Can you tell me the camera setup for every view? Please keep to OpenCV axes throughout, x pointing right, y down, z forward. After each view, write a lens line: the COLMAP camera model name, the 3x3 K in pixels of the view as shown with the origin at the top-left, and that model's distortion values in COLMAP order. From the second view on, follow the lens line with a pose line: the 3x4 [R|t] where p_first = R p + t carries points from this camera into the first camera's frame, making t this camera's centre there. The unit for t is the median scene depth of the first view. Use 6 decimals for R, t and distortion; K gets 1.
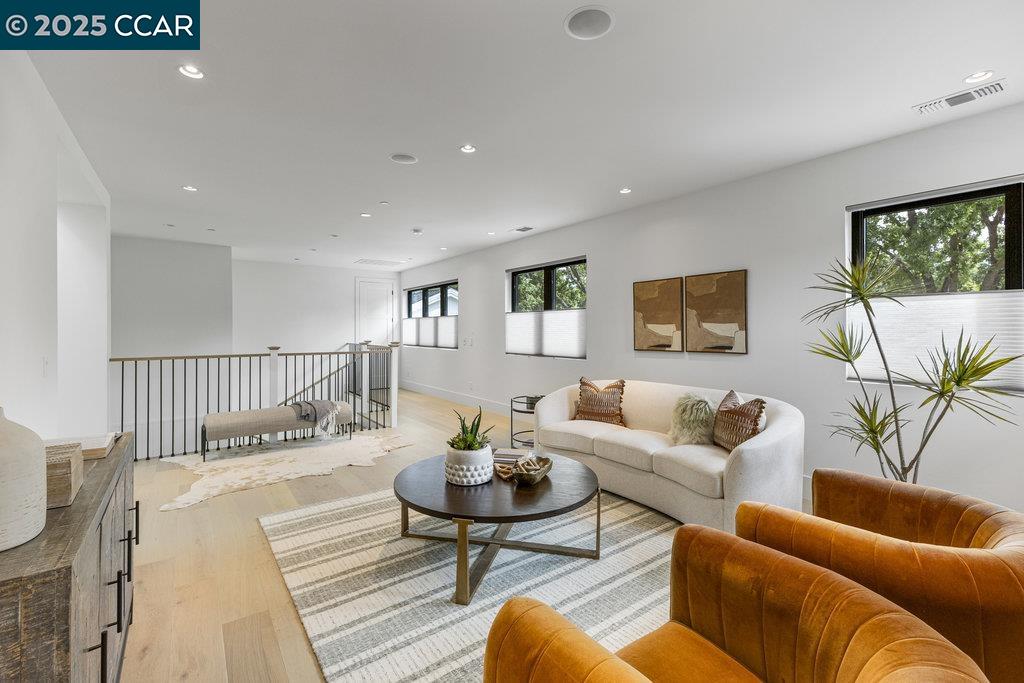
lens RADIAL K [[453.1, 0, 516.1], [0, 453.1, 335.8], [0, 0, 1]] dist [0.011066, -0.000818]
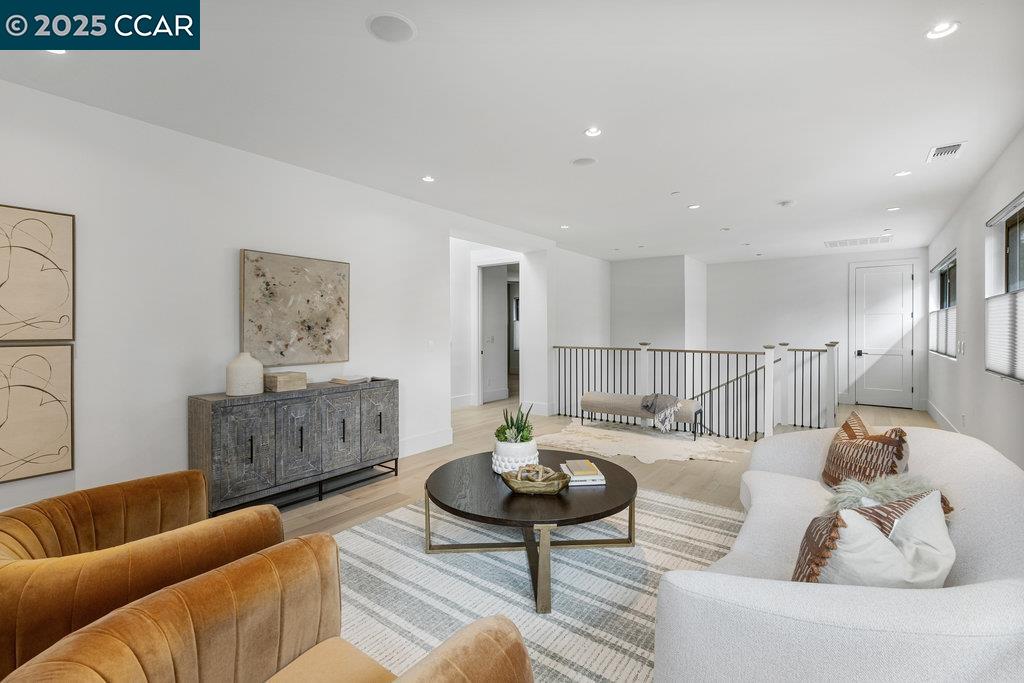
lens RADIAL K [[453.1, 0, 516.1], [0, 453.1, 335.8], [0, 0, 1]] dist [0.011066, -0.000818]
pose [[0.294382, 0.017283, -0.955532, 0.619303], [-0.015275, 0.999794, 0.013378, -0.004328], [0.955566, 0.010657, 0.294585, 0.482776]]
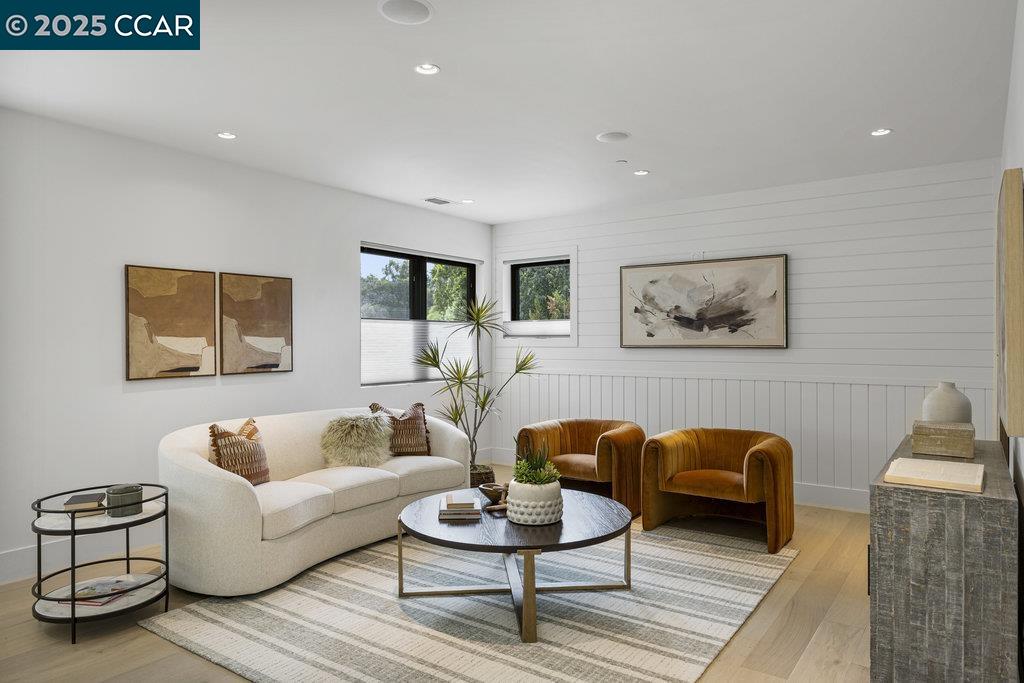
lens RADIAL K [[651.8, 0, 516.3], [0, 651.8, 348.9], [0, 0, 1]] dist [-0.003042, -0.000697]
pose [[-0.319150, -0.007494, 0.947675, -0.873484], [0.016744, 0.999768, 0.013545, -0.014807], [-0.947556, 0.020191, -0.318950, 0.990338]]
